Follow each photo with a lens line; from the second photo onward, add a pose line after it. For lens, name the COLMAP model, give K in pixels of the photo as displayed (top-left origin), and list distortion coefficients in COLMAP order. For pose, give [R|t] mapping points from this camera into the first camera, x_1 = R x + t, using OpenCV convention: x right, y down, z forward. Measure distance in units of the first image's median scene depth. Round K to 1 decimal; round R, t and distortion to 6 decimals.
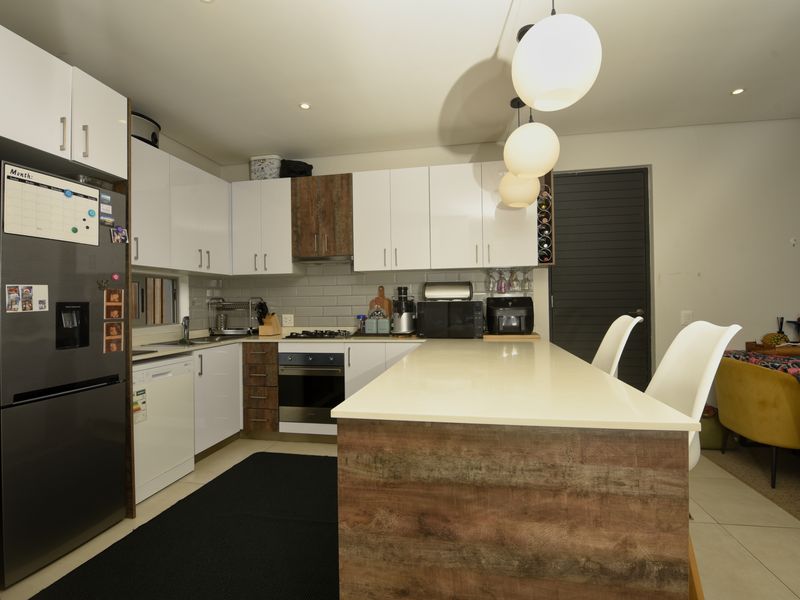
lens RADIAL K [[392.6, 0, 402.5], [0, 392.6, 304.1], [0, 0, 1]] dist [-0.004268, -0.001699]
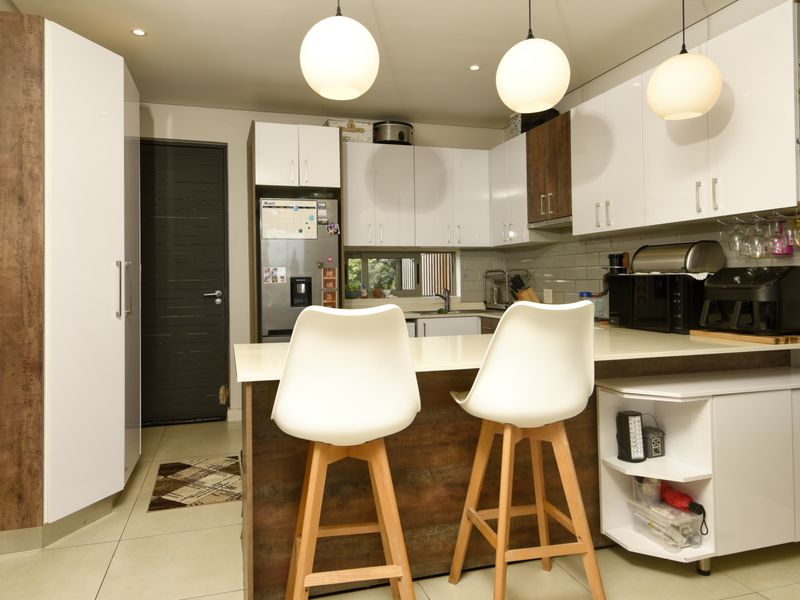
lens RADIAL K [[570.1, 0, 398.8], [0, 570.1, 294.5], [0, 0, 1]] dist [0.010545, 0.000529]
pose [[0.449810, 0.031309, -0.892575, 1.228298], [0.003647, 0.999313, 0.036891, -0.016482], [0.893117, -0.019849, 0.449387, 0.288790]]
